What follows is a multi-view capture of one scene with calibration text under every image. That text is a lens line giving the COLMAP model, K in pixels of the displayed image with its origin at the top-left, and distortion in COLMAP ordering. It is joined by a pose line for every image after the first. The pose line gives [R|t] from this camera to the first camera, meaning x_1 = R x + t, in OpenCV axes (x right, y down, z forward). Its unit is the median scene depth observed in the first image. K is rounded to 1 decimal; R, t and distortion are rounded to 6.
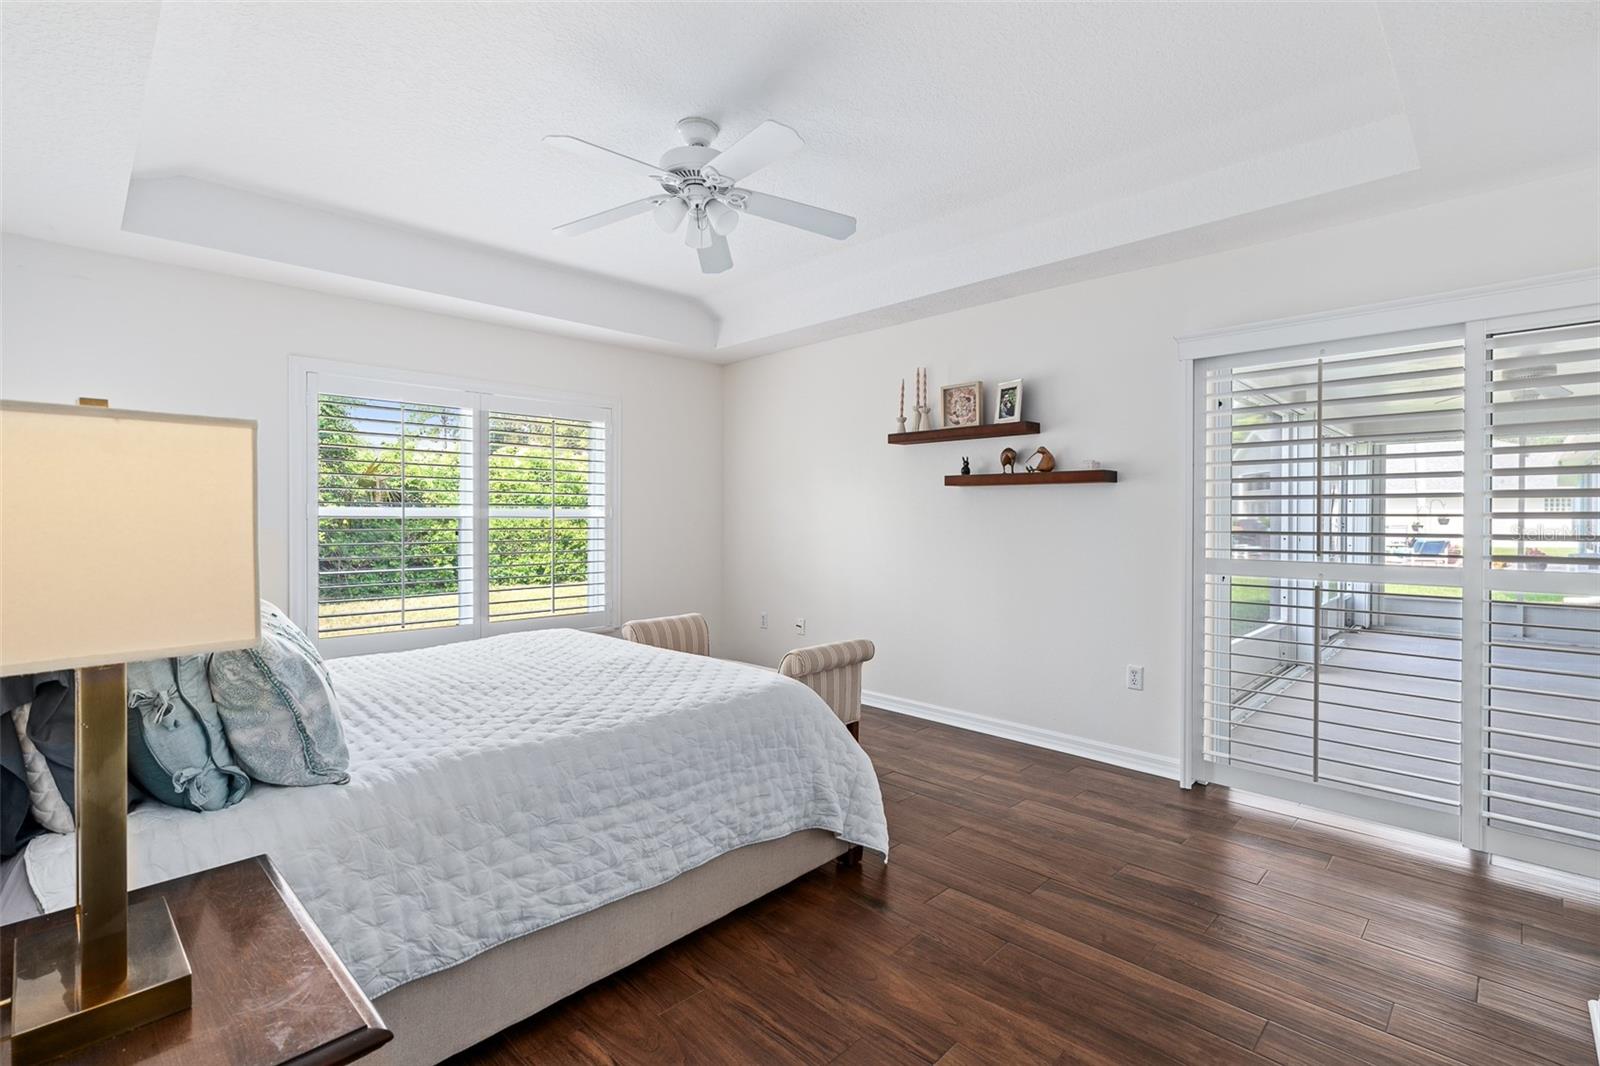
lens RADIAL K [[728.4, 0, 795.0], [0, 728.4, 518.1], [0, 0, 1]] dist [-0.002671, 0.000379]
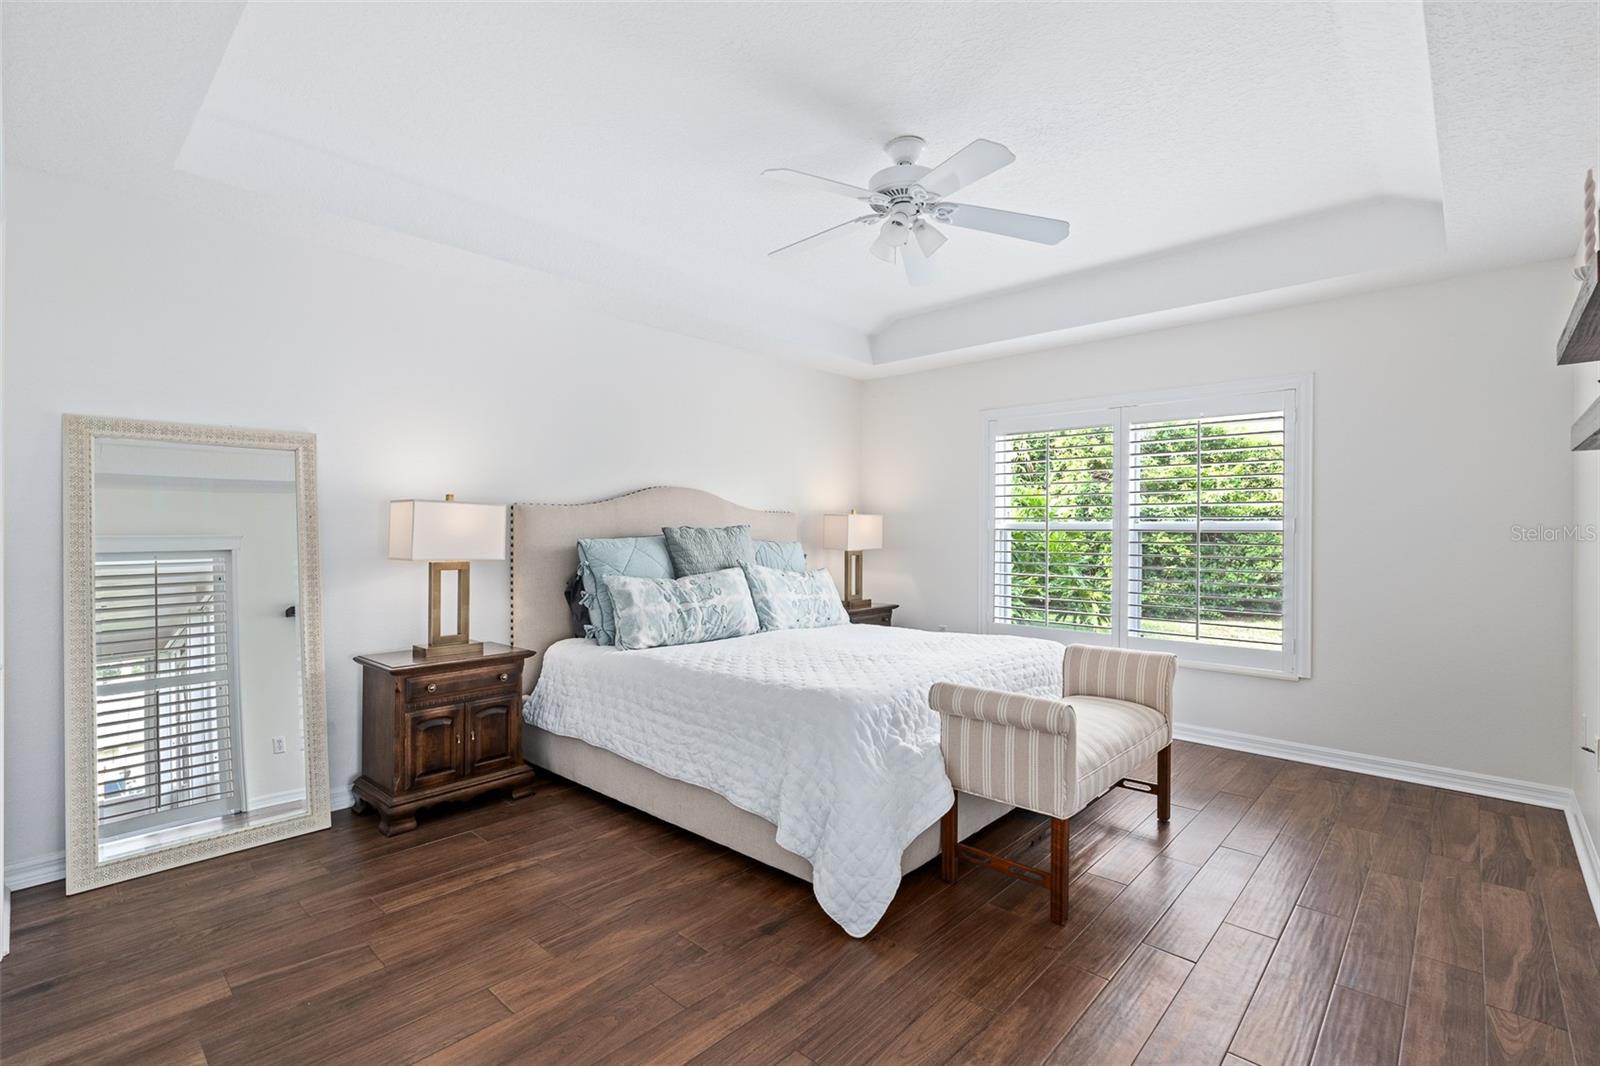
lens RADIAL K [[729.1, 0, 797.9], [0, 729.1, 525.9], [0, 0, 1]] dist [-0.001090, 0.001401]
pose [[0.031350, -0.009968, -0.999459, 1.281462], [-0.003364, 0.999944, -0.010079, 0.011394], [0.999503, 0.003679, 0.031315, 1.200866]]
